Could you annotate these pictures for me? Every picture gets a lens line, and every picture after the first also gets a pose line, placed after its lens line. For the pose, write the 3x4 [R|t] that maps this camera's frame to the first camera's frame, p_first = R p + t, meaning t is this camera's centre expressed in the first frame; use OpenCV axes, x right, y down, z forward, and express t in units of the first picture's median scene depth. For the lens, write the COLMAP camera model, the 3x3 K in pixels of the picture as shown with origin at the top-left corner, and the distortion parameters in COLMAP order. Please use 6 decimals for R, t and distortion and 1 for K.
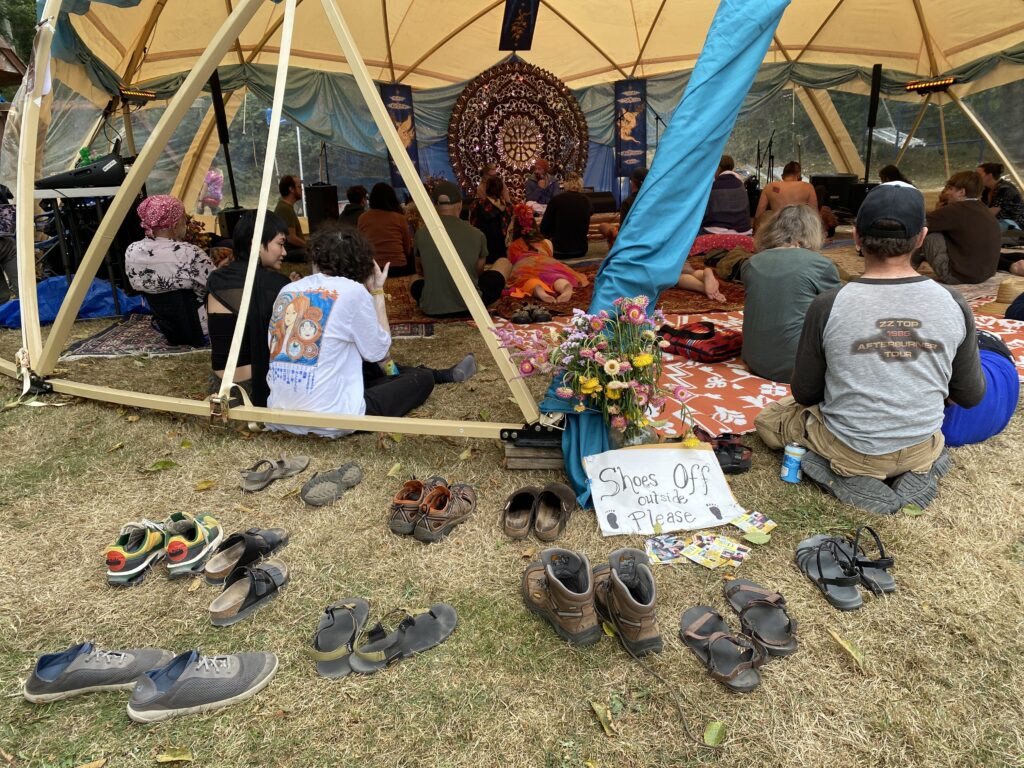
lens RADIAL K [[801.1, 0, 514.4], [0, 801.1, 394.4], [0, 0, 1]] dist [0.065145, -0.057445]
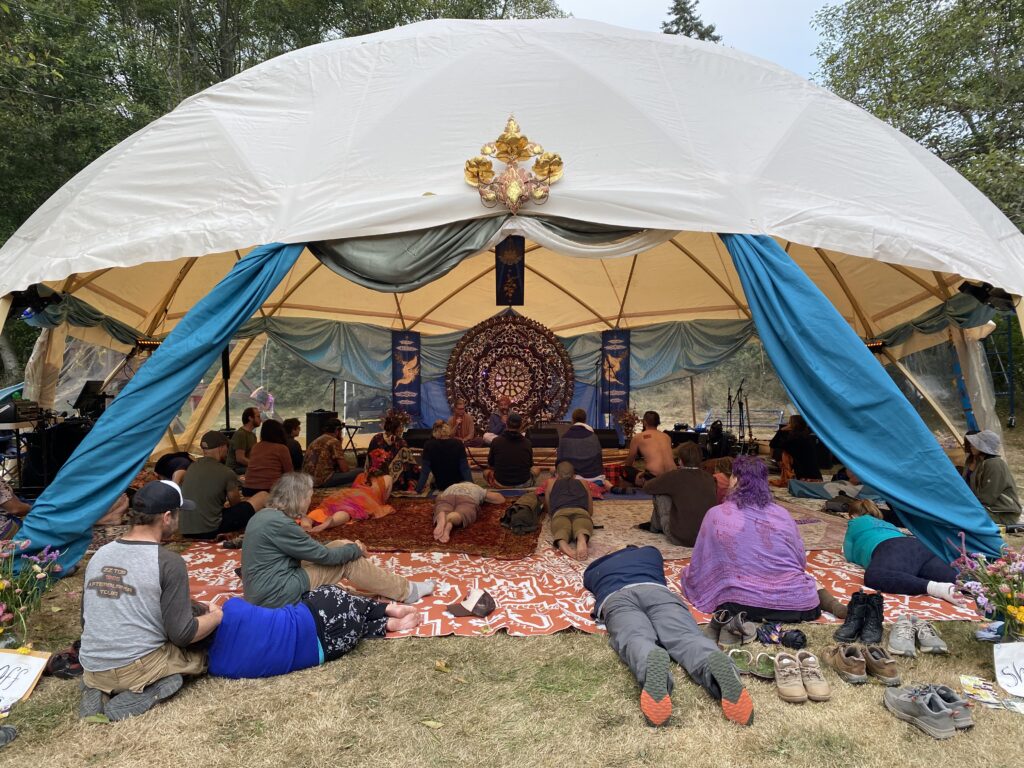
lens RADIAL K [[801.1, 0, 511.4], [0, 801.1, 379.6], [0, 0, 1]] dist [0.065145, -0.057445]
pose [[0.970267, 0.034169, -0.239614, 0.283283], [-0.098845, 0.959607, -0.263410, -0.019834], [0.220935, 0.279262, 0.934452, -0.045784]]
